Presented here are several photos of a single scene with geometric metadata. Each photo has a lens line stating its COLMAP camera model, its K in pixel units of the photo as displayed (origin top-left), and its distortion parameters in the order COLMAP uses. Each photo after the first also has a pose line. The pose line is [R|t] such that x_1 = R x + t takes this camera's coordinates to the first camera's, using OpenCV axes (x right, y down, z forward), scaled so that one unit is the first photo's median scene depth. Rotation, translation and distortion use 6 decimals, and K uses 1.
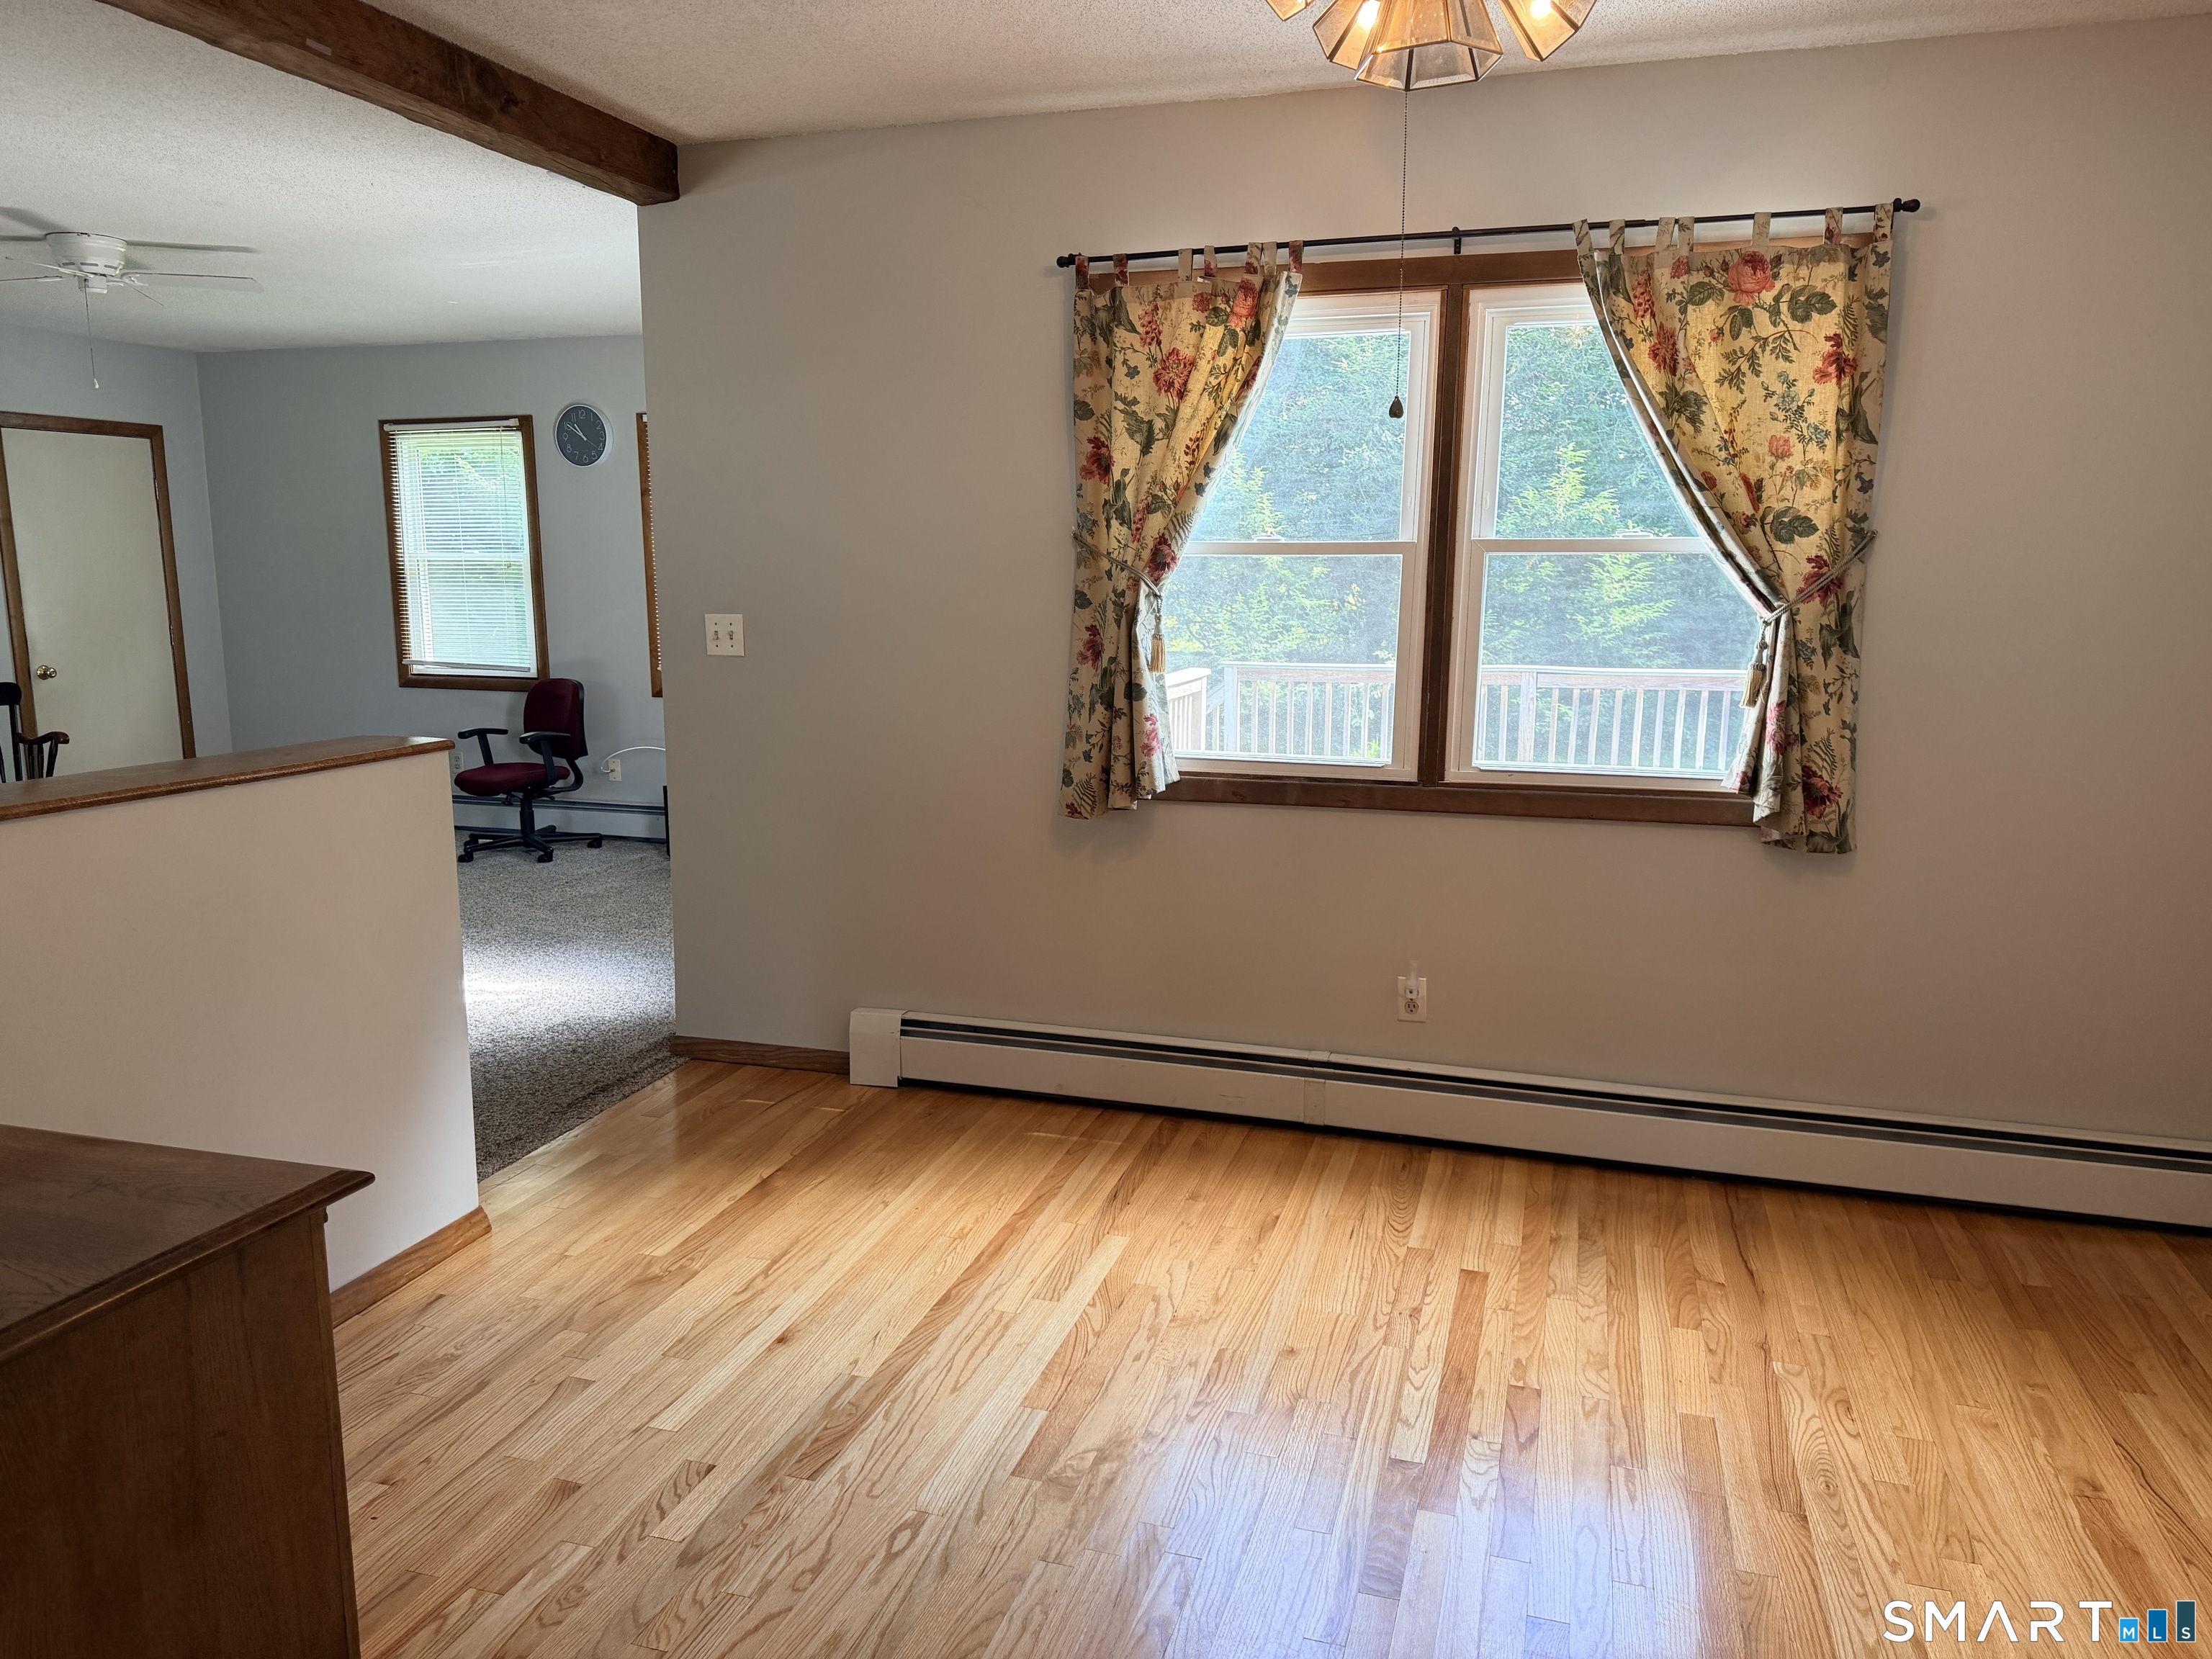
lens RADIAL K [[1556.1, 0, 1073.8], [0, 1556.1, 867.2], [0, 0, 1]] dist [0.085665, -0.095921]
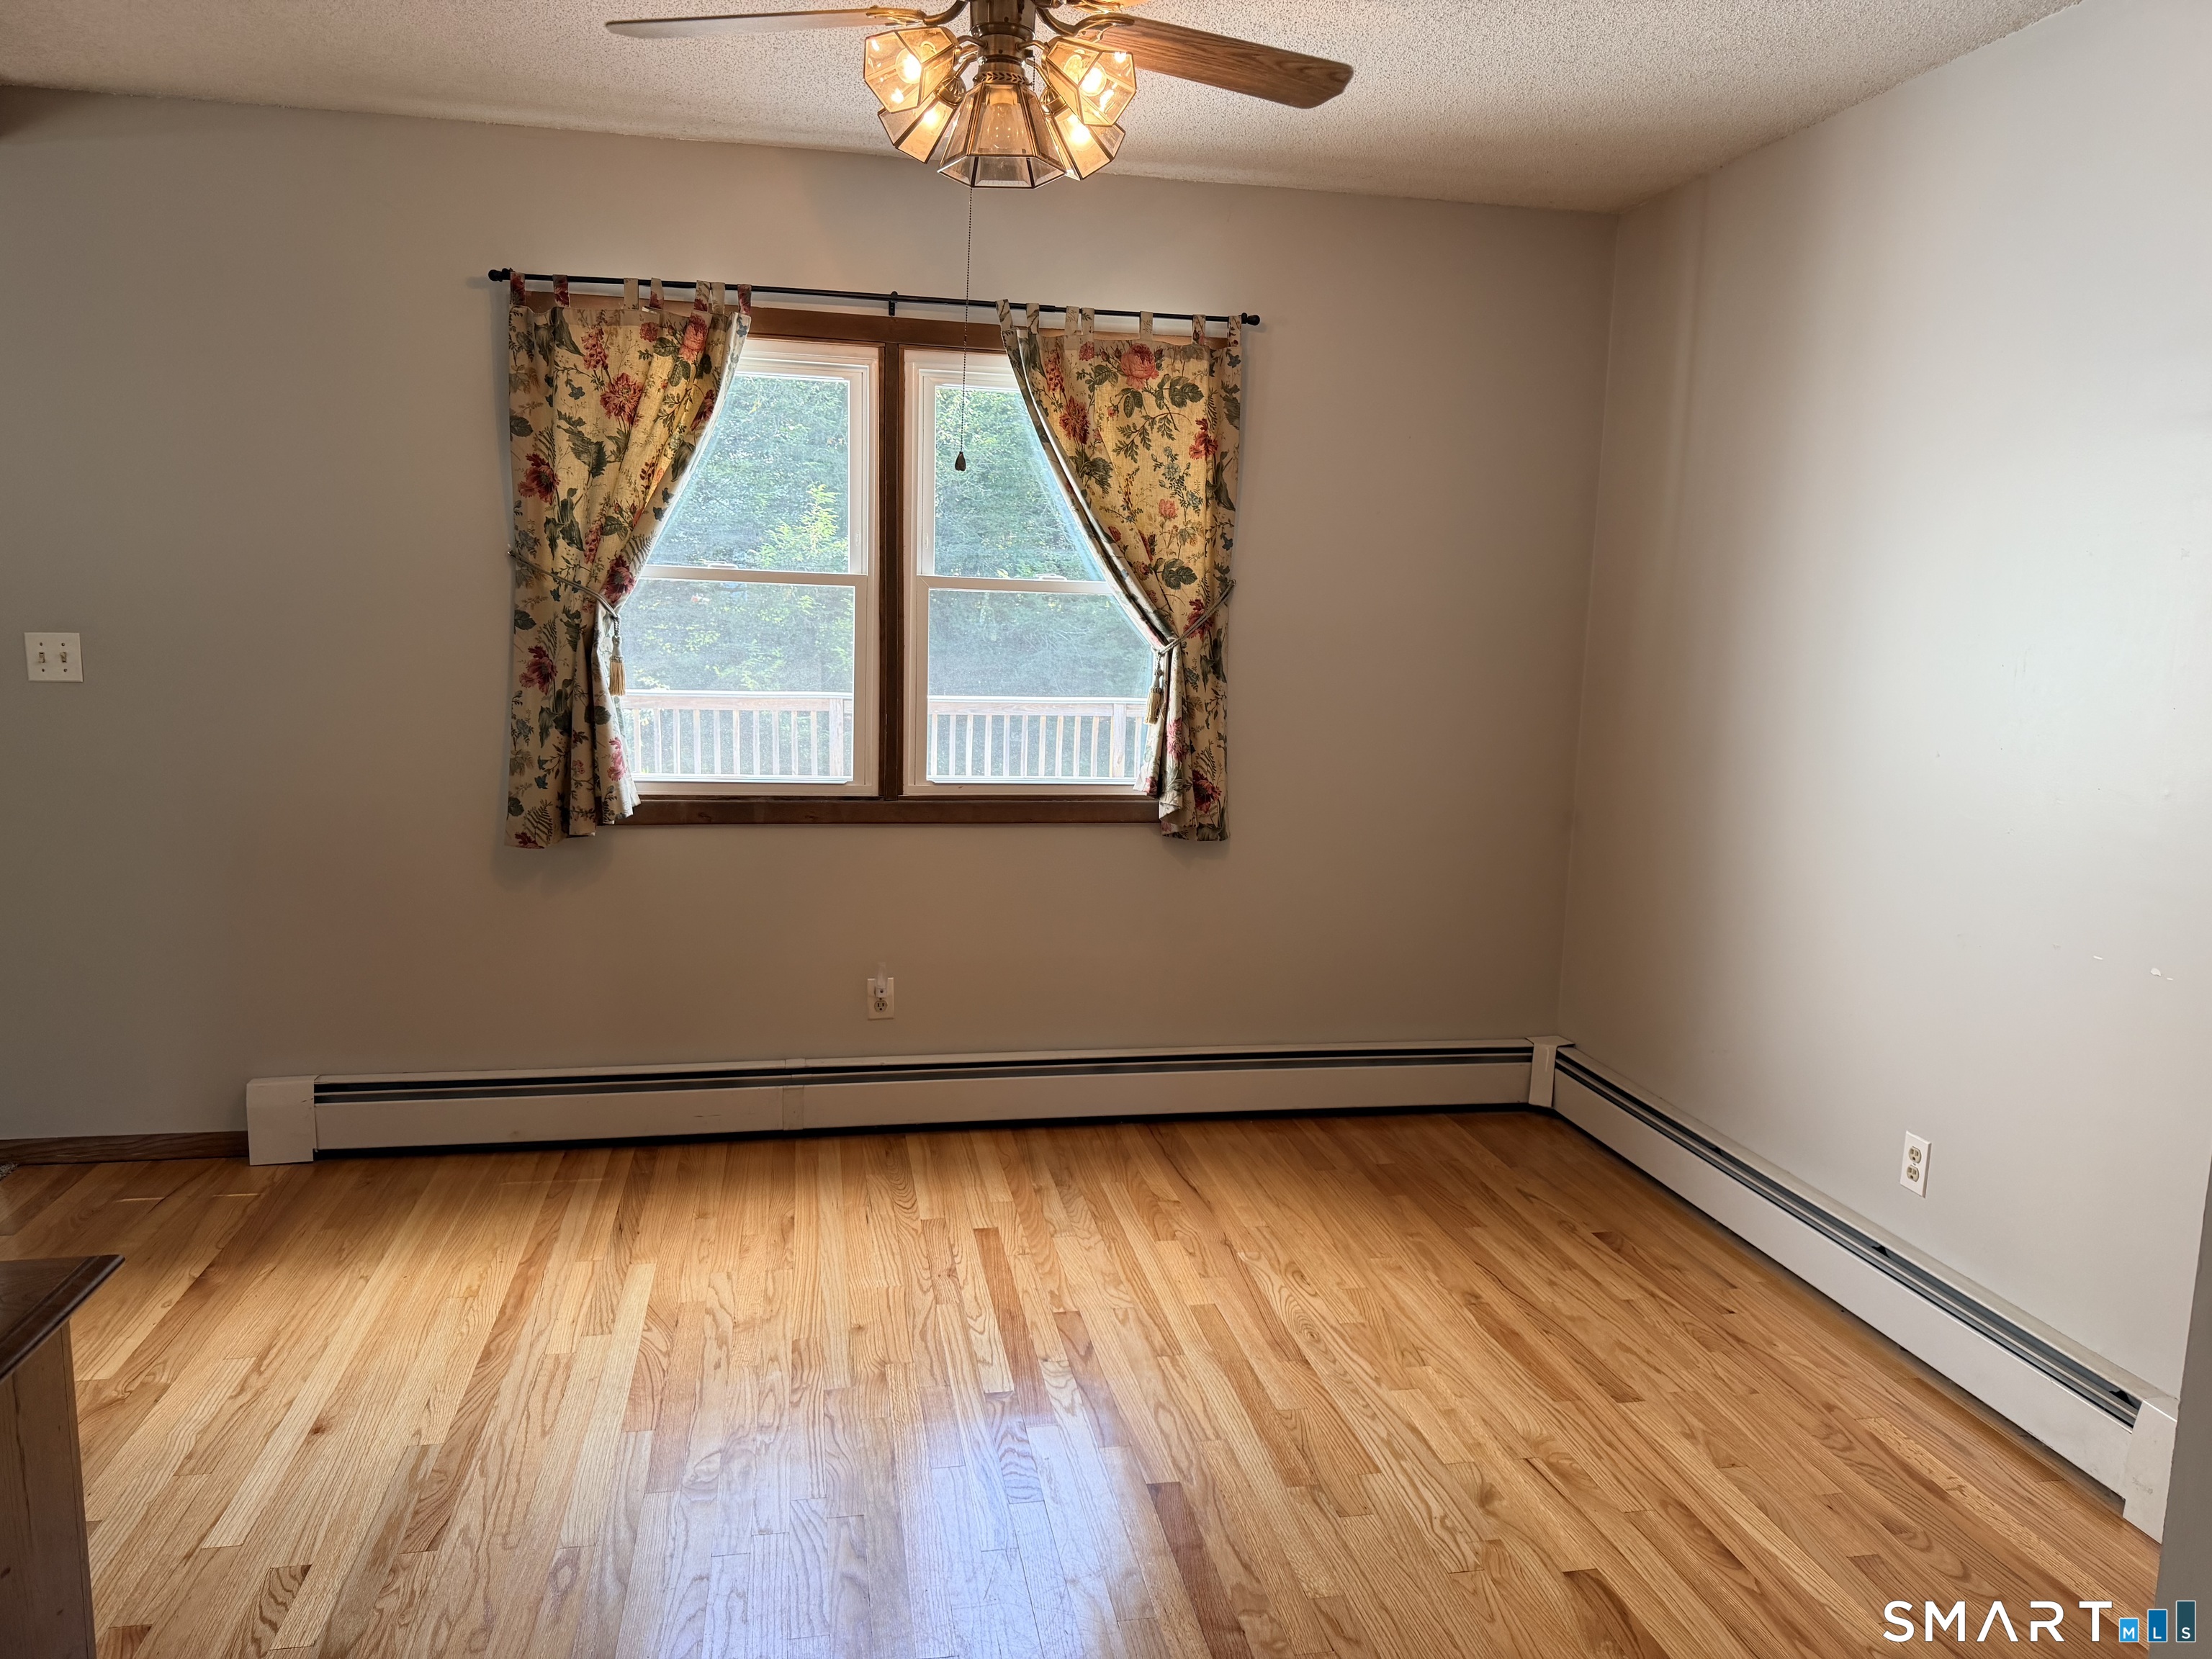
lens RADIAL K [[1556.1, 0, 1096.9], [0, 1556.1, 871.3], [0, 0, 1]] dist [0.085665, -0.095921]
pose [[0.881600, -0.060140, 0.468149, -0.172865], [0.067854, 0.997695, 0.000387, 0.007766], [-0.467094, 0.031424, 0.883649, -0.025215]]
